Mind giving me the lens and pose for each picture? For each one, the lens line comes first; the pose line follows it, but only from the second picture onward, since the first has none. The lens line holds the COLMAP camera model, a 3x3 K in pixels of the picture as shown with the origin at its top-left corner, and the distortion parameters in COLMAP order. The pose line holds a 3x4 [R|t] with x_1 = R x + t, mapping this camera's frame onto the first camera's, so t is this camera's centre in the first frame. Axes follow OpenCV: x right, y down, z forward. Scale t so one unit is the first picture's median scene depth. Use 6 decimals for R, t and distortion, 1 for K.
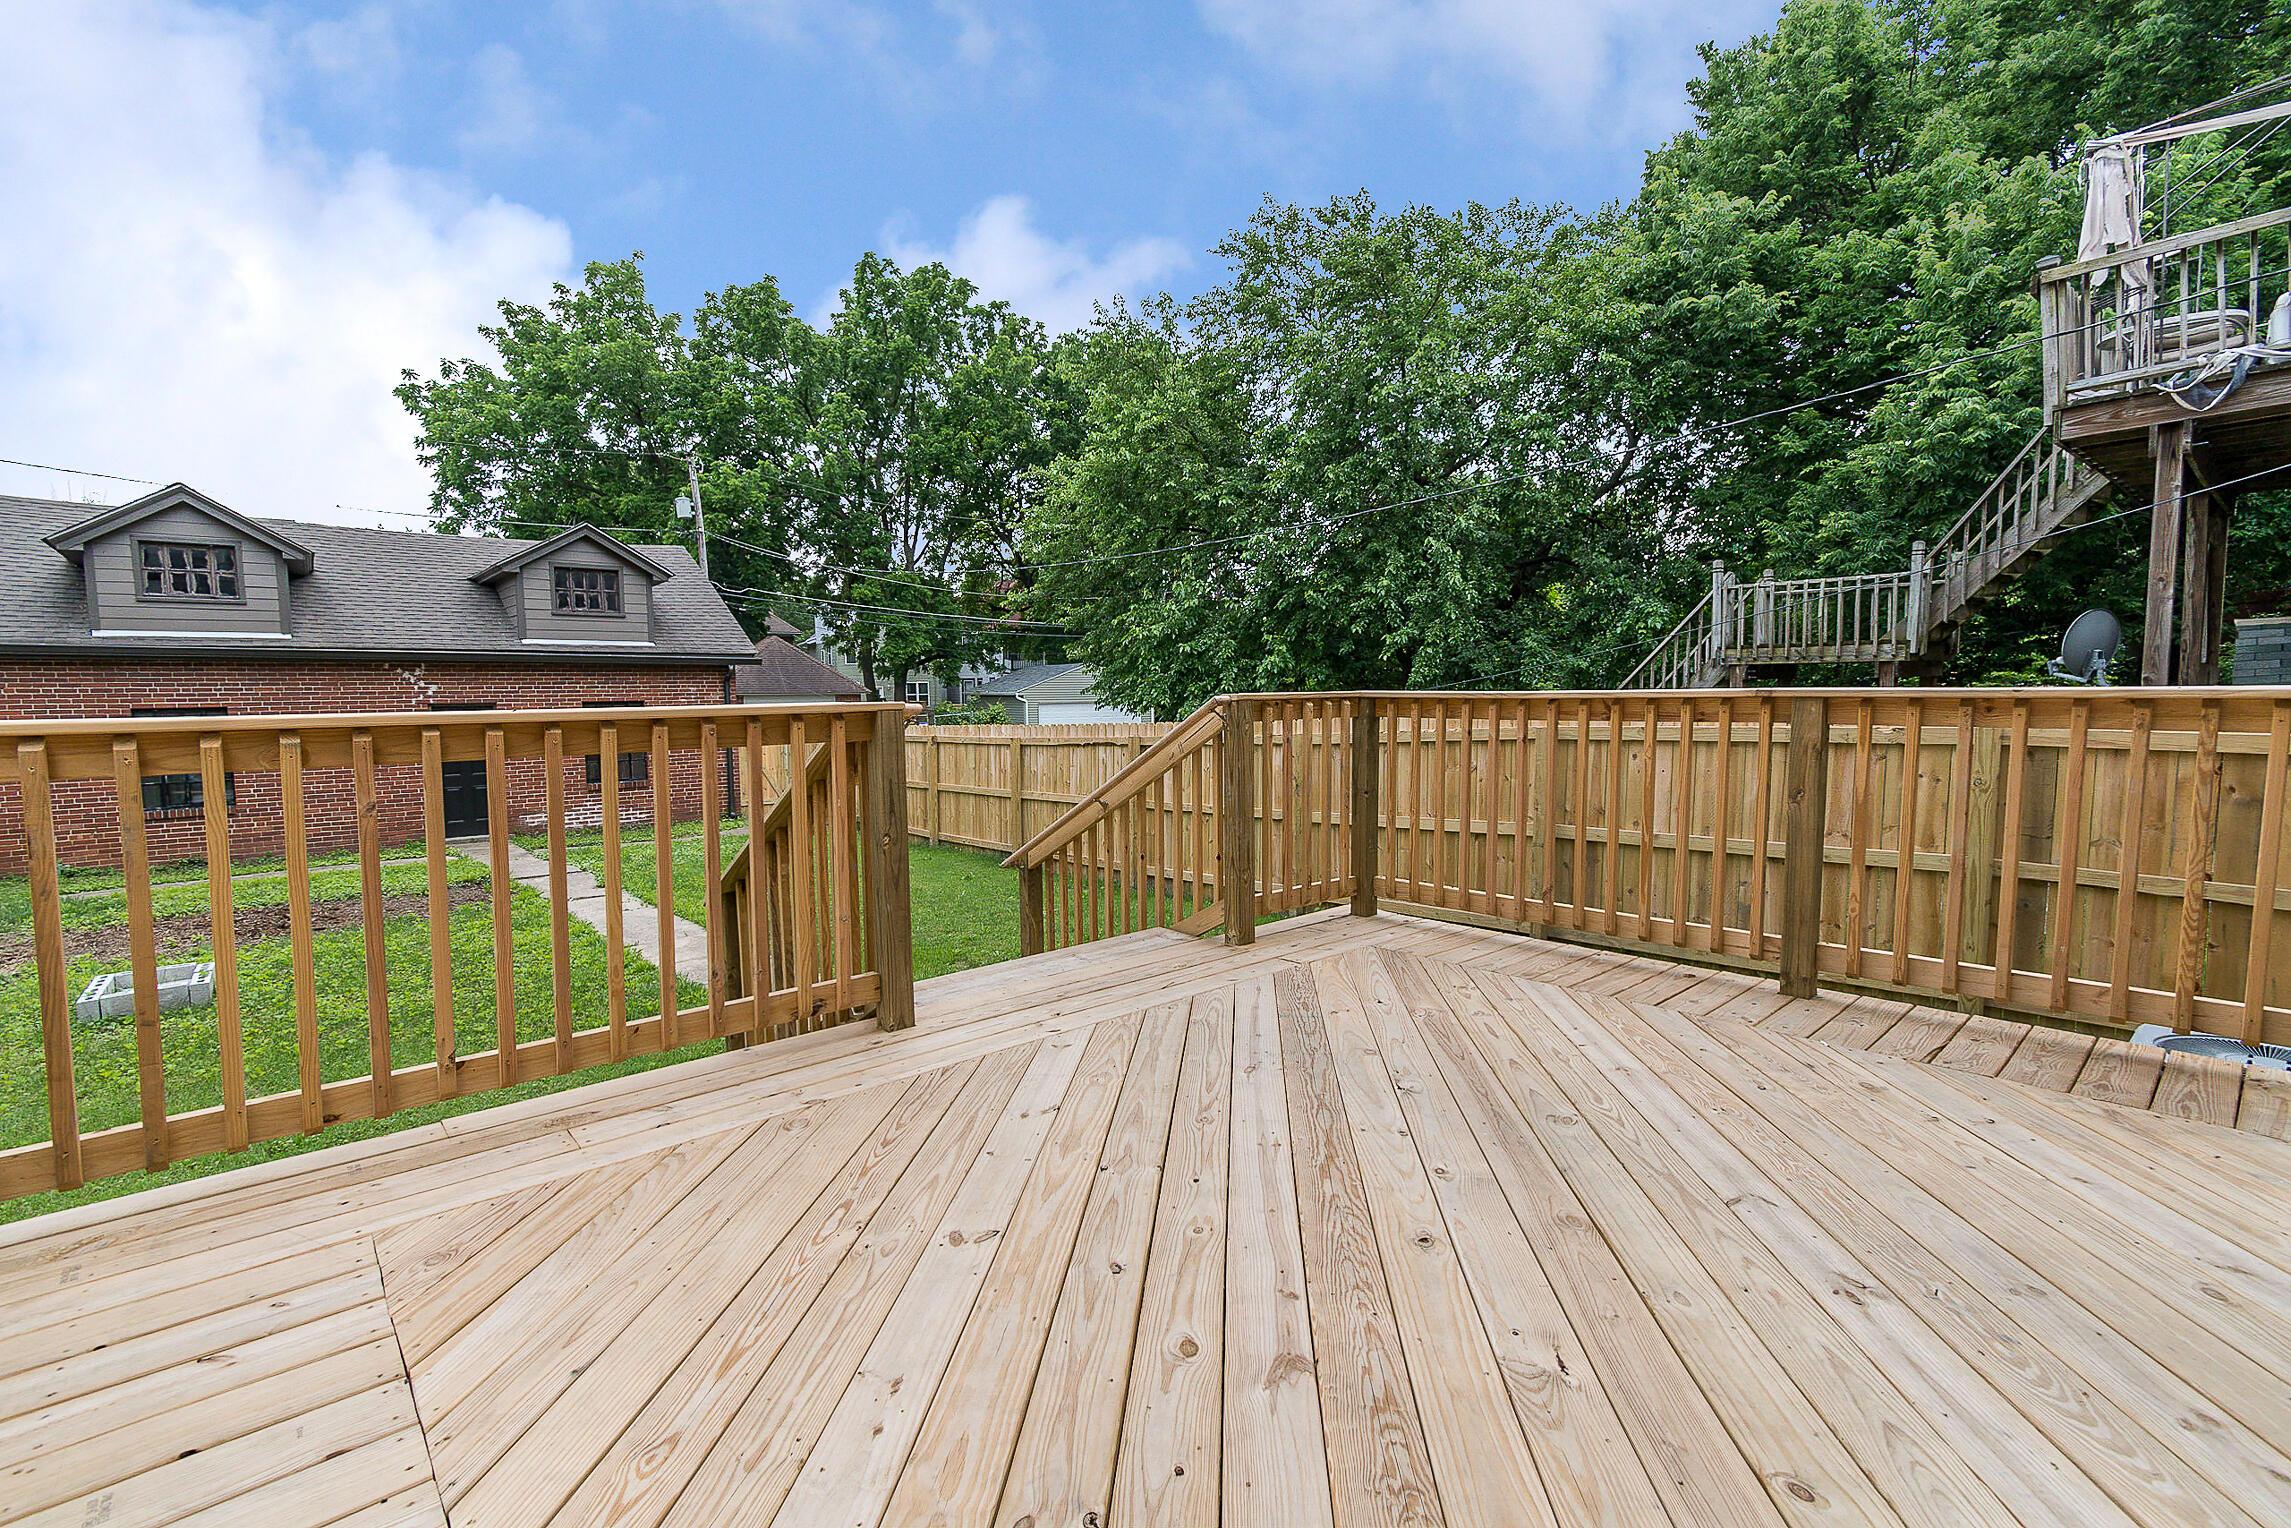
lens RADIAL K [[1017.3, 0, 1174.3], [0, 1017.3, 763.8], [0, 0, 1]] dist [0.001543, -0.005483]
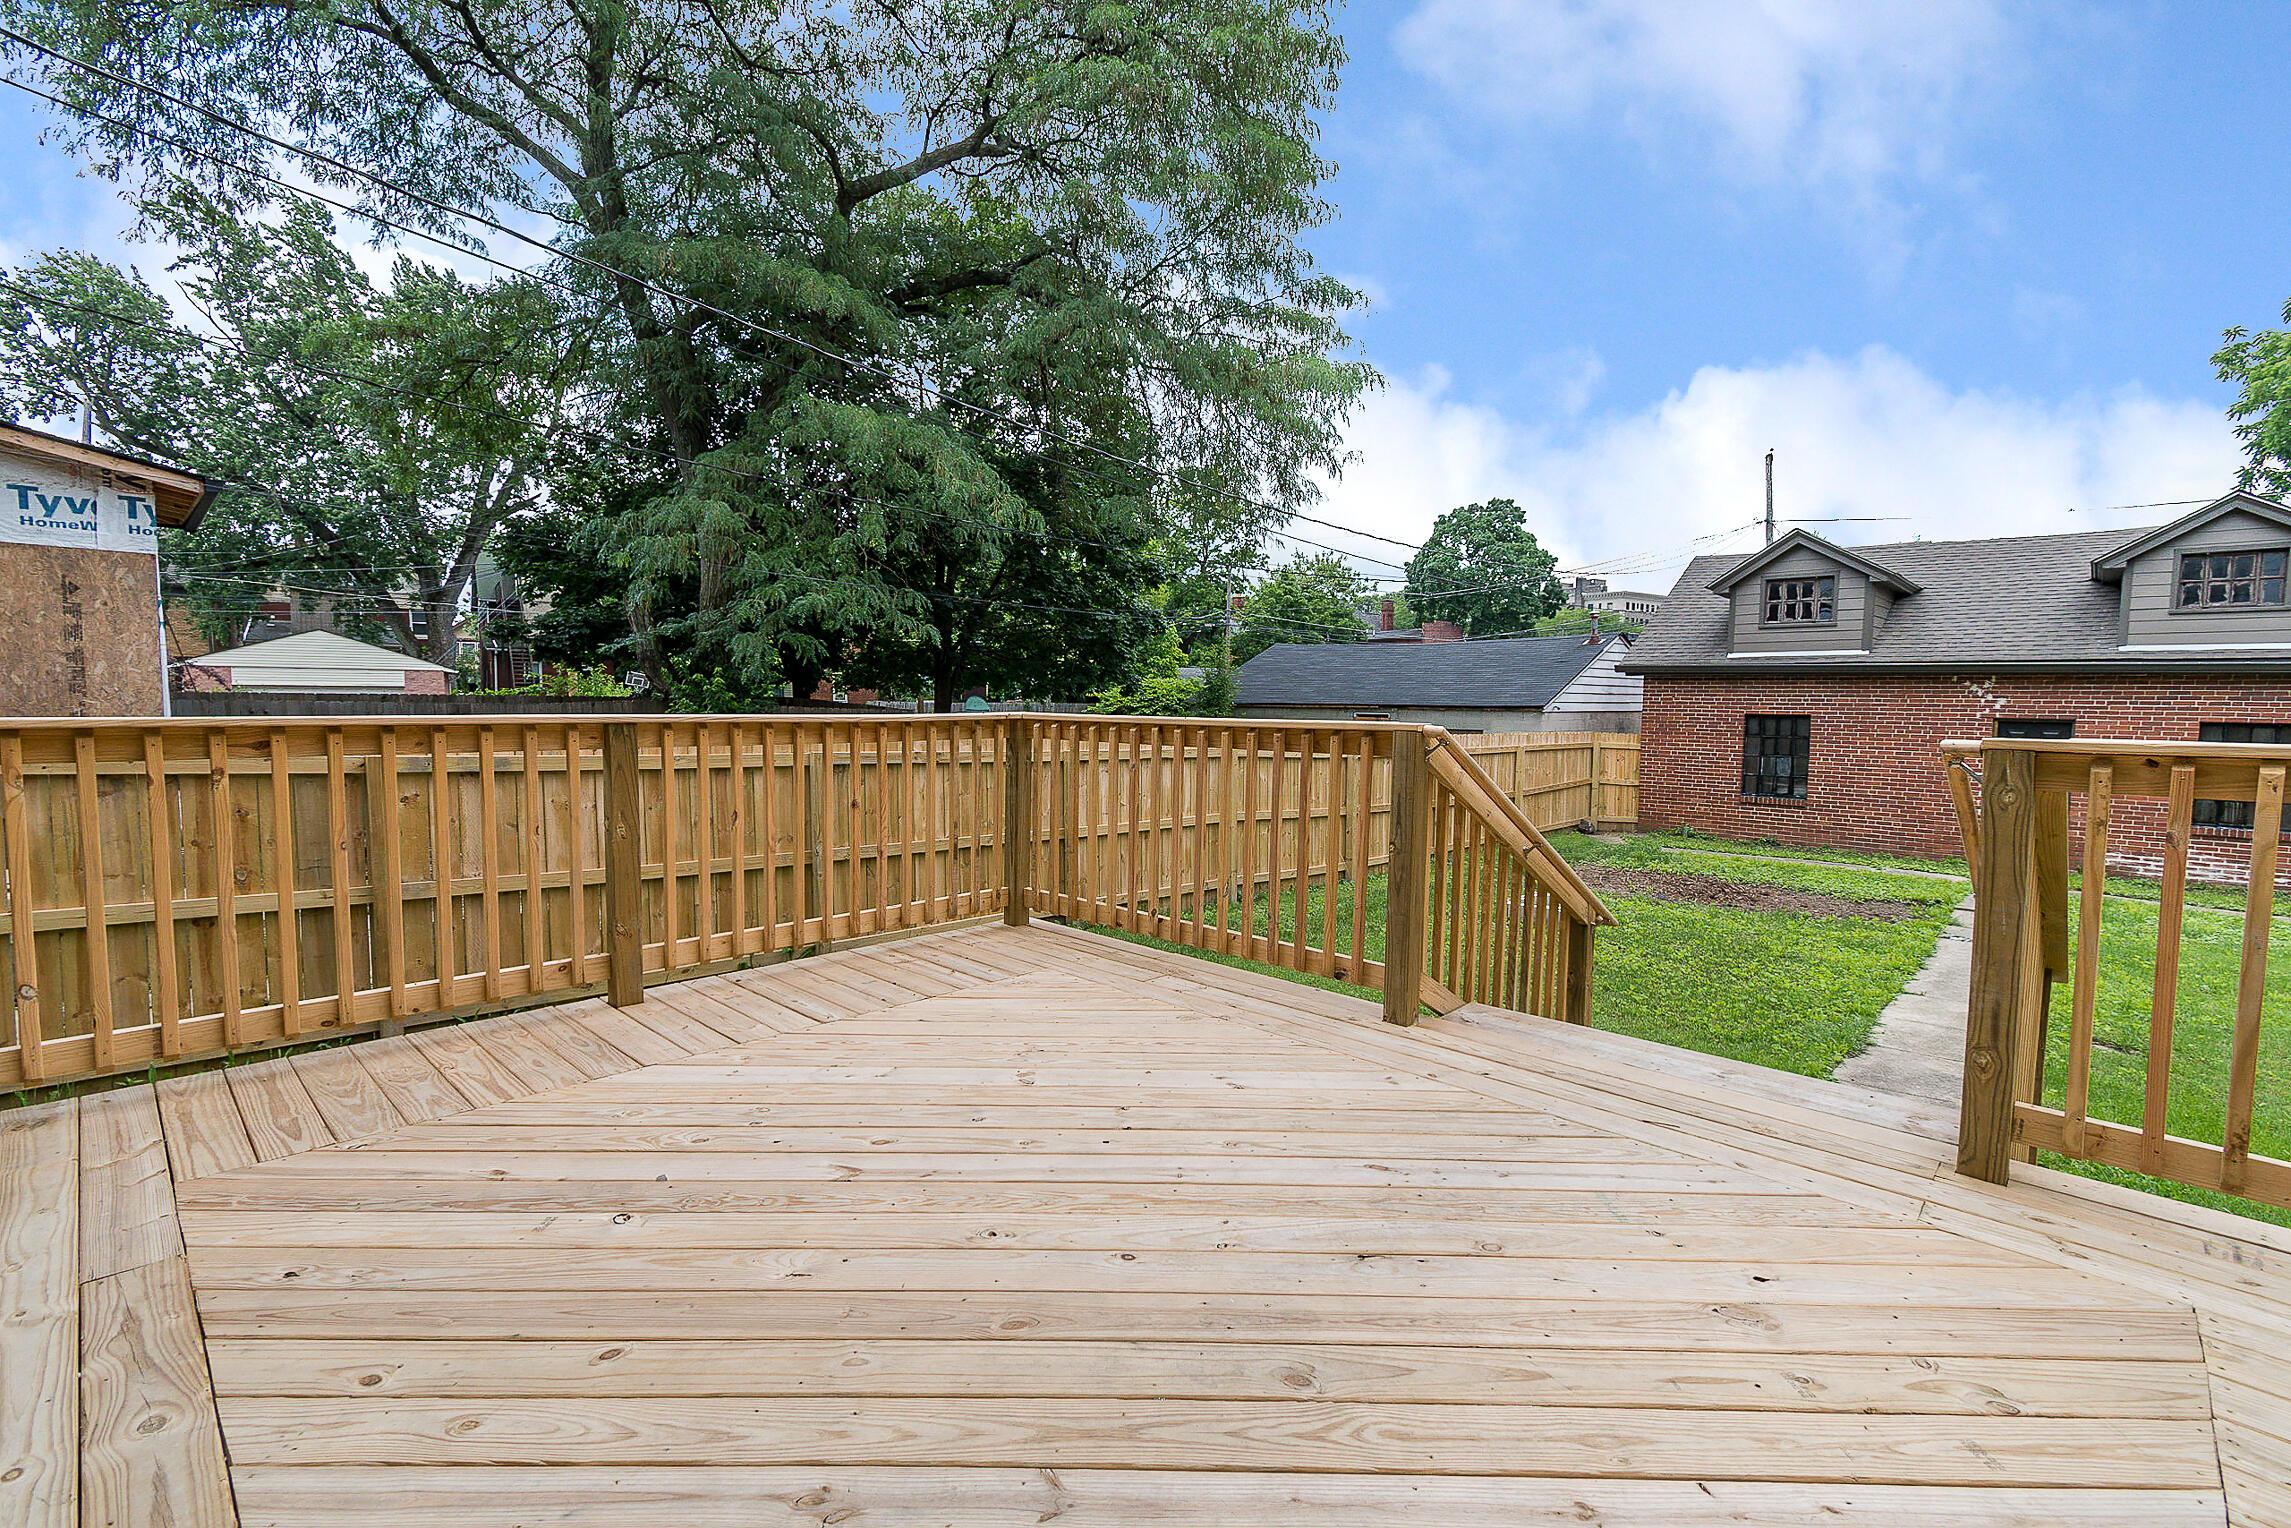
lens RADIAL K [[1017.3, 0, 1133.5], [0, 1017.3, 773.9], [0, 0, 1]] dist [0.001543, -0.005483]
pose [[0.058552, 0.084393, -0.994711, 0.069894], [-0.083931, 0.993309, 0.079333, -0.006036], [0.994750, 0.078842, 0.065243, 0.057037]]
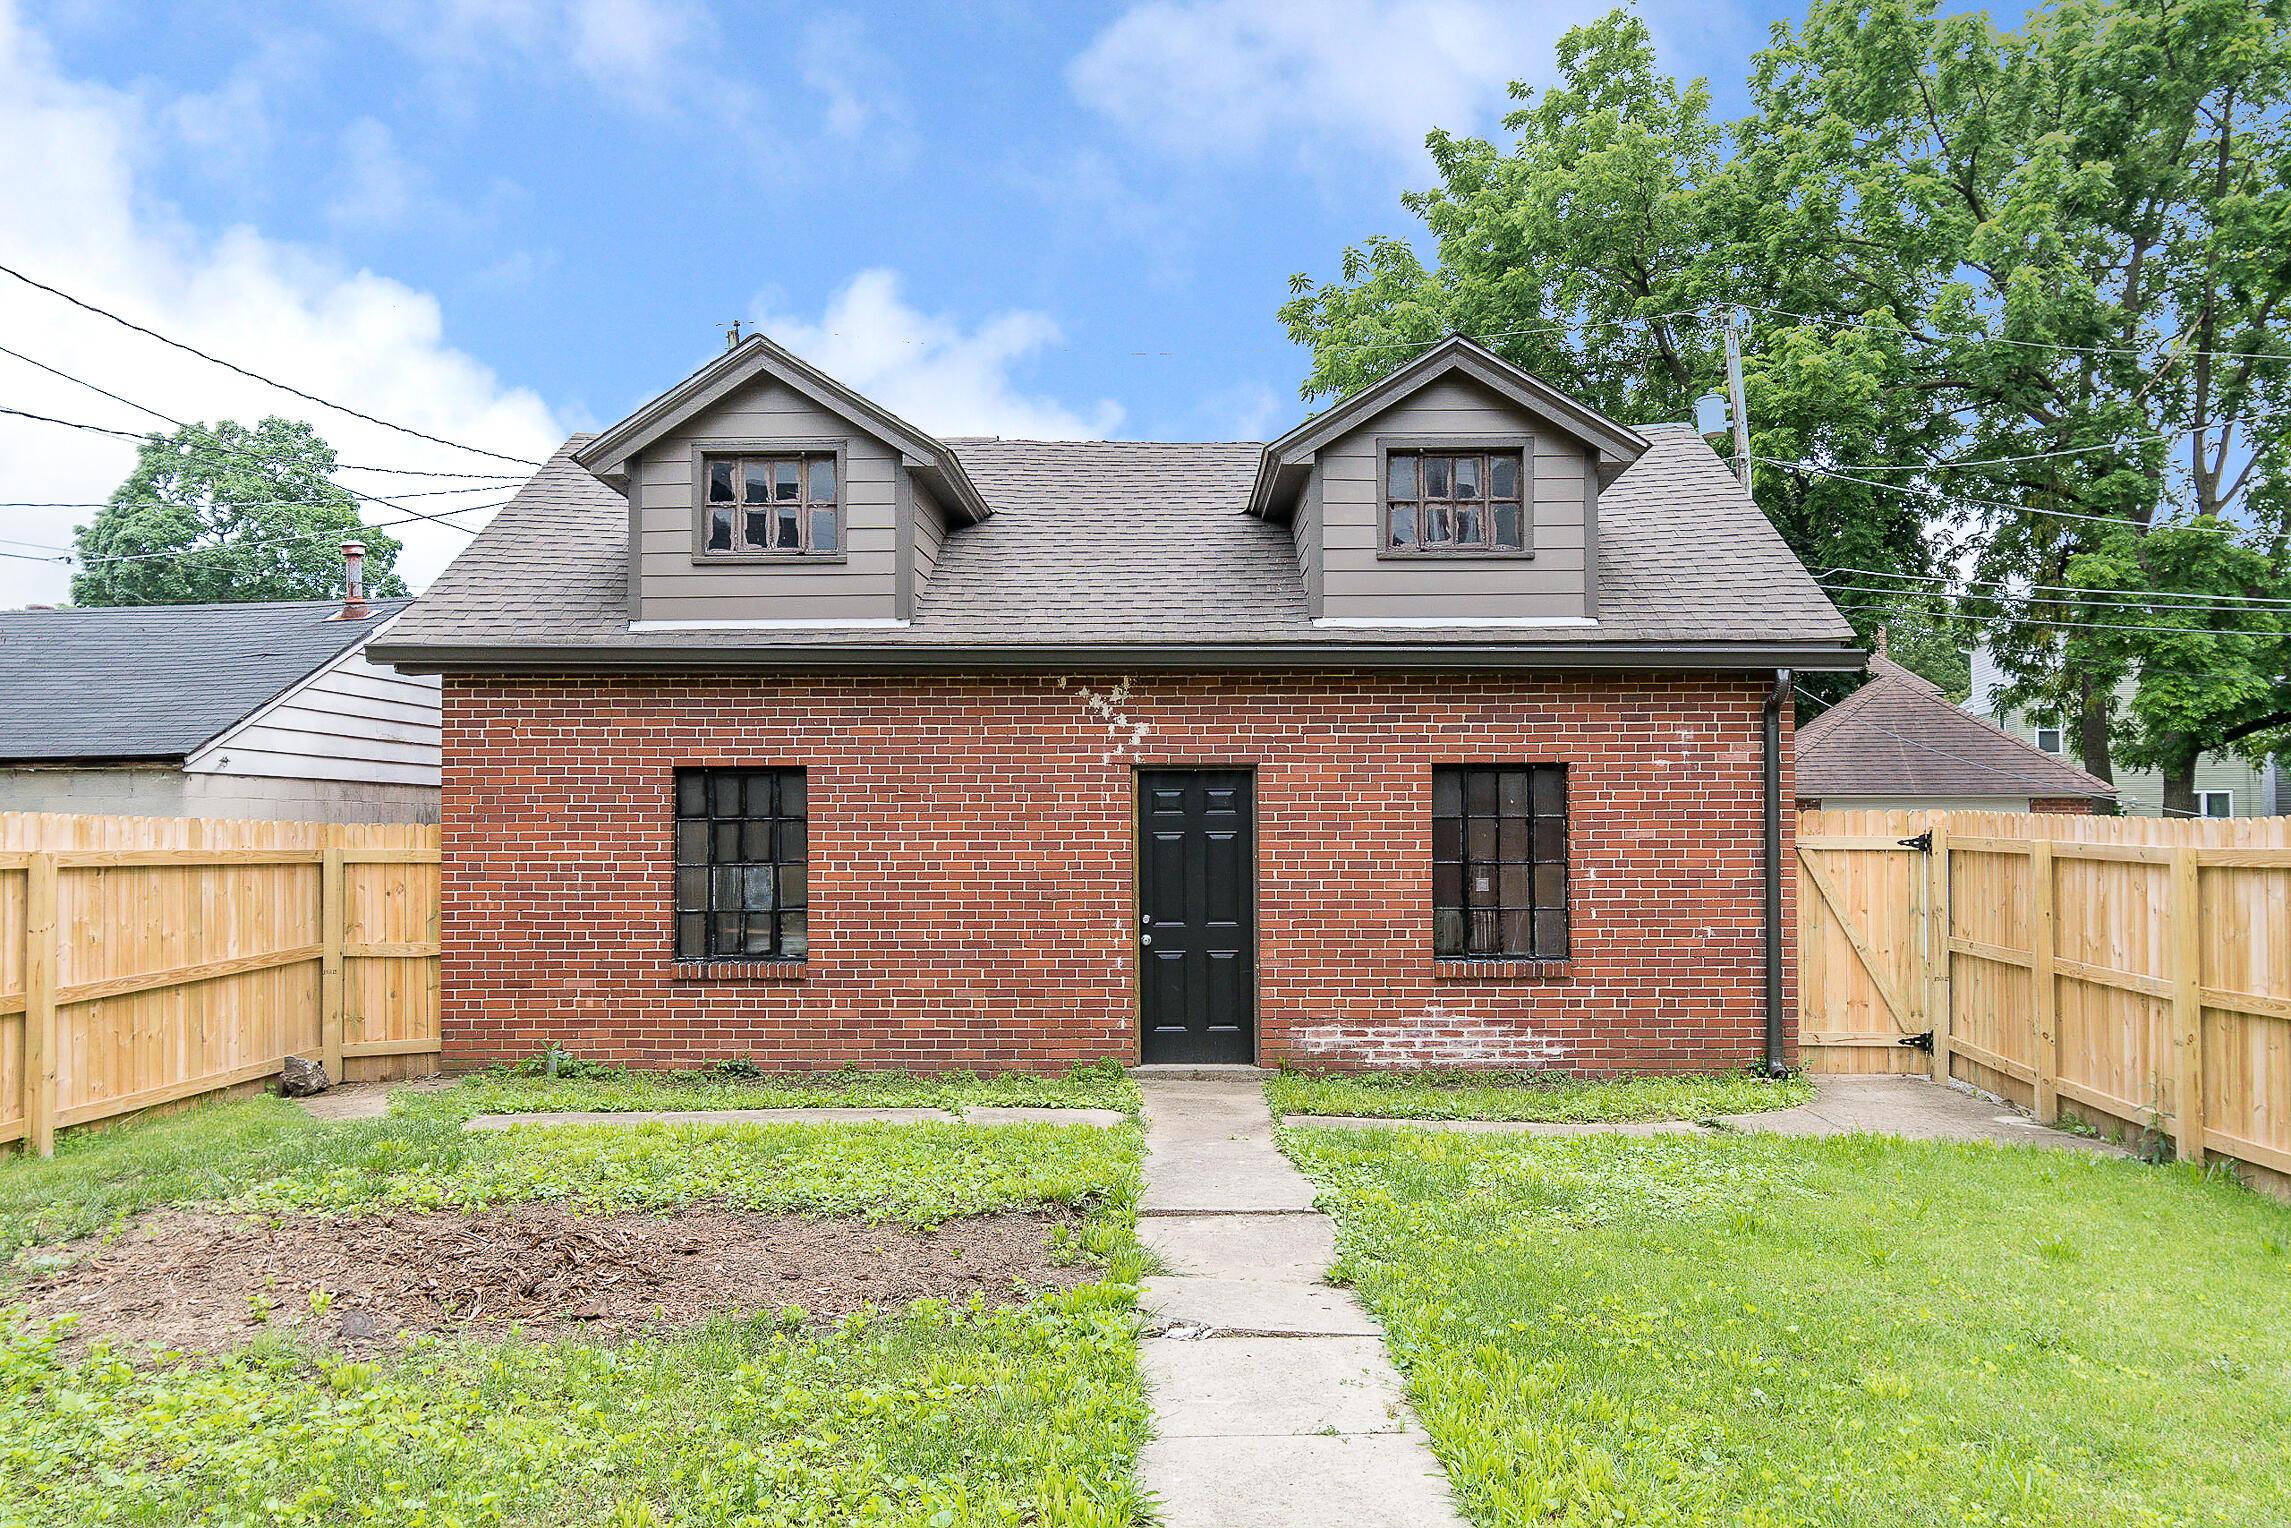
lens RADIAL K [[1831.2, 0, 1146.9], [0, 1831.2, 759.5], [0, 0, 1]] dist [0.012396, 0.026883]
pose [[0.728180, -0.020880, -0.685068, -0.067982], [-0.052311, 0.994927, -0.085927, 0.003970], [0.683387, 0.098407, 0.723394, 0.168015]]
